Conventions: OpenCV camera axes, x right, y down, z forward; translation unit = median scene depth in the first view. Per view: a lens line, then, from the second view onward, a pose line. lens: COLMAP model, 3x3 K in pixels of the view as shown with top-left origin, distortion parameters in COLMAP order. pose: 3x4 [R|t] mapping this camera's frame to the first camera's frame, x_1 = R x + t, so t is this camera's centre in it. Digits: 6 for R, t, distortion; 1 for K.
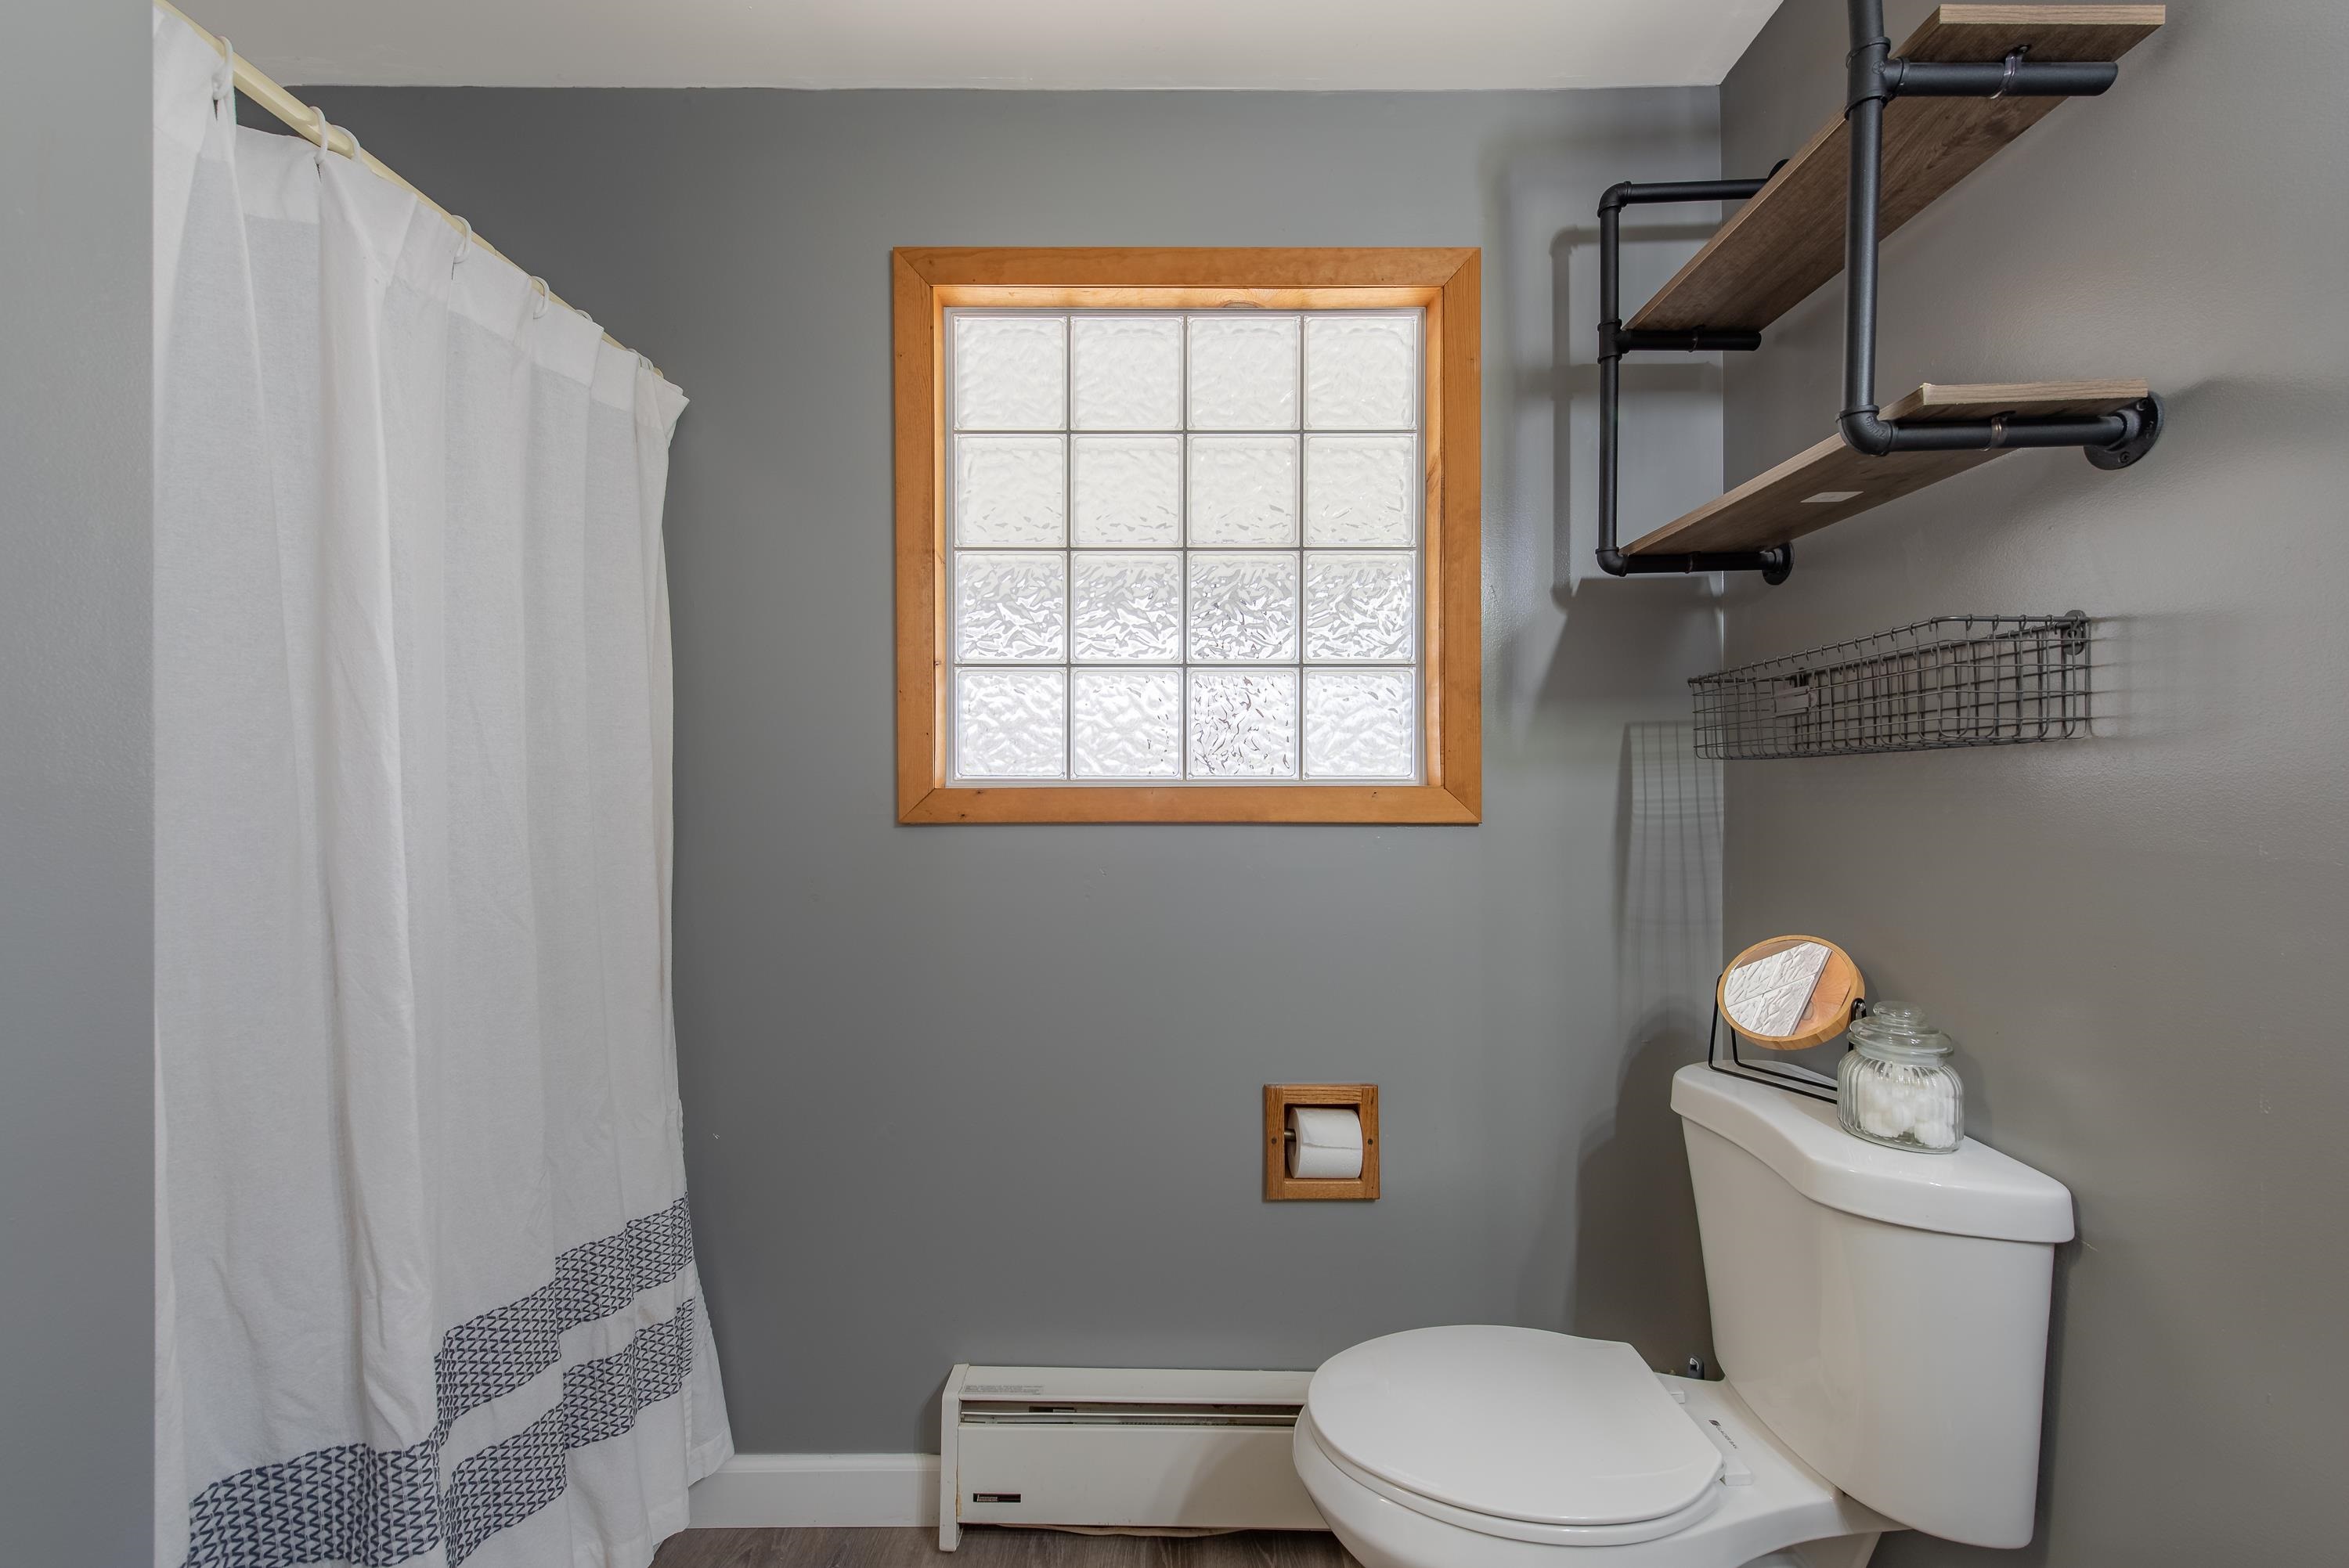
lens RADIAL K [[913.5, 0, 1182.7], [0, 913.5, 787.6], [0, 0, 1]] dist [0.013066, -0.003763]
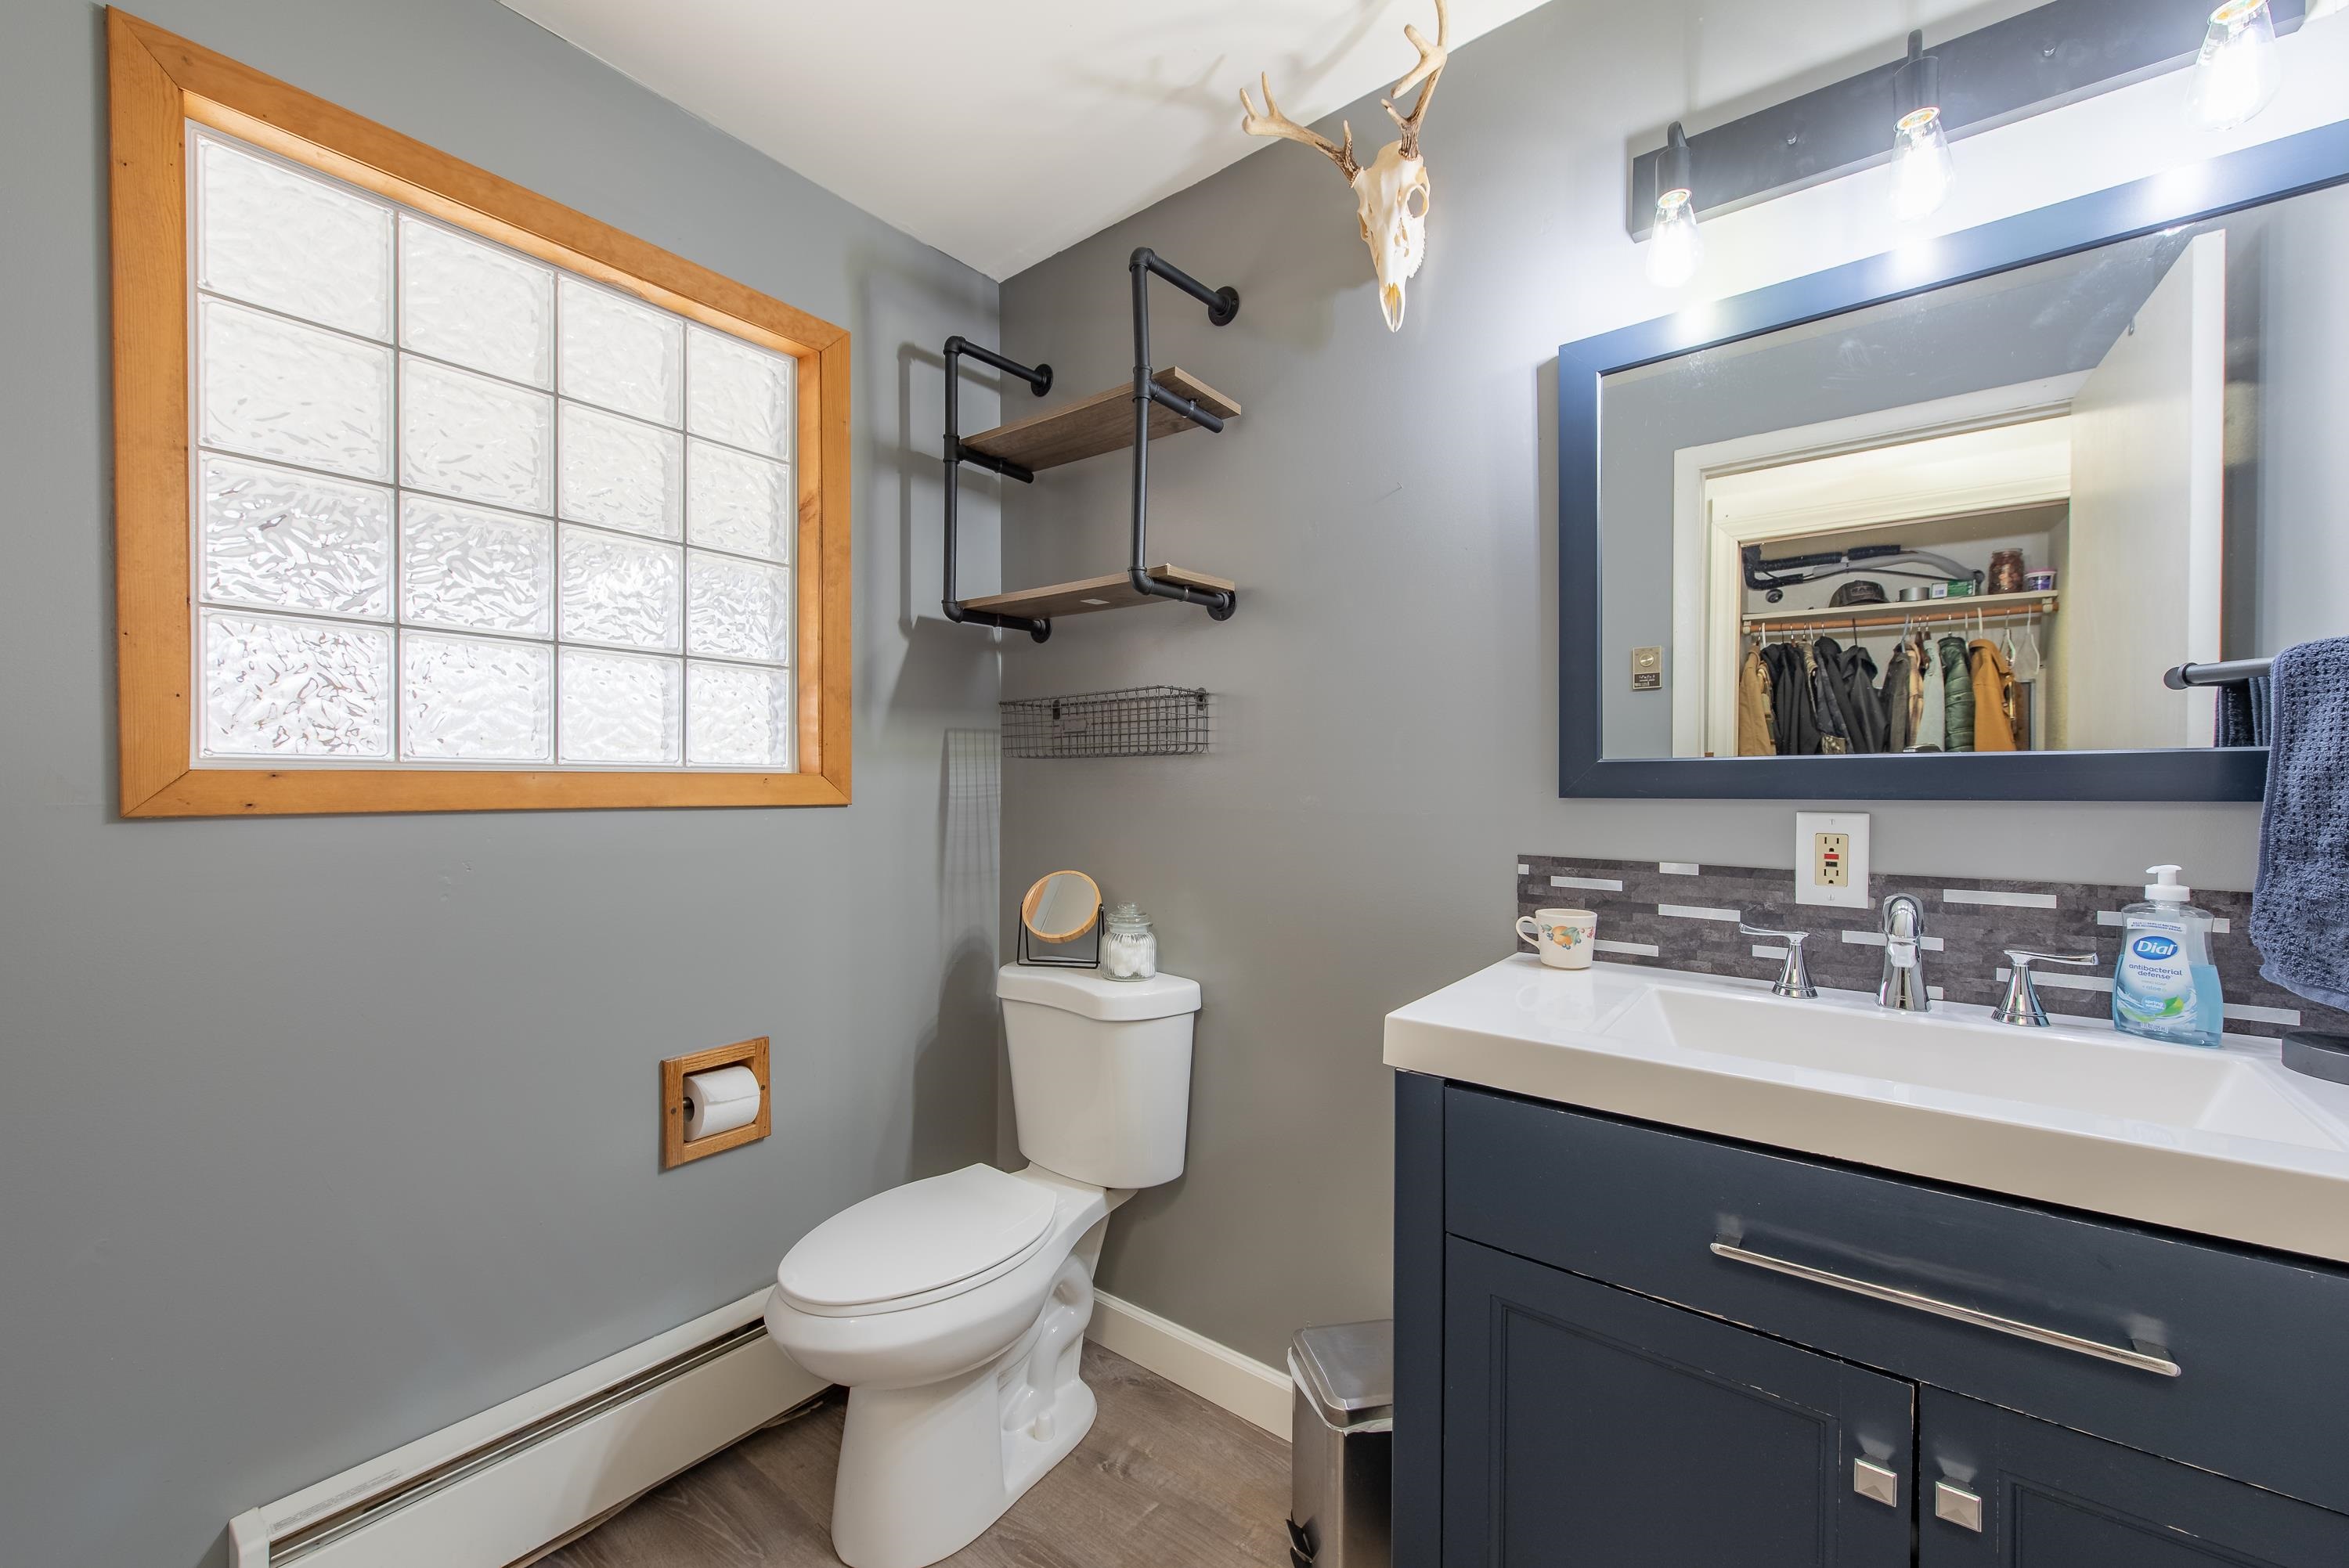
lens RADIAL K [[913.5, 0, 1174.0], [0, 913.5, 784.1], [0, 0, 1]] dist [0.013066, -0.003763]
pose [[0.615768, 0.002053, 0.787925, -0.374197], [-0.007837, 0.999963, 0.003519, 0.003887], [-0.787889, -0.008342, 0.615761, -0.094348]]
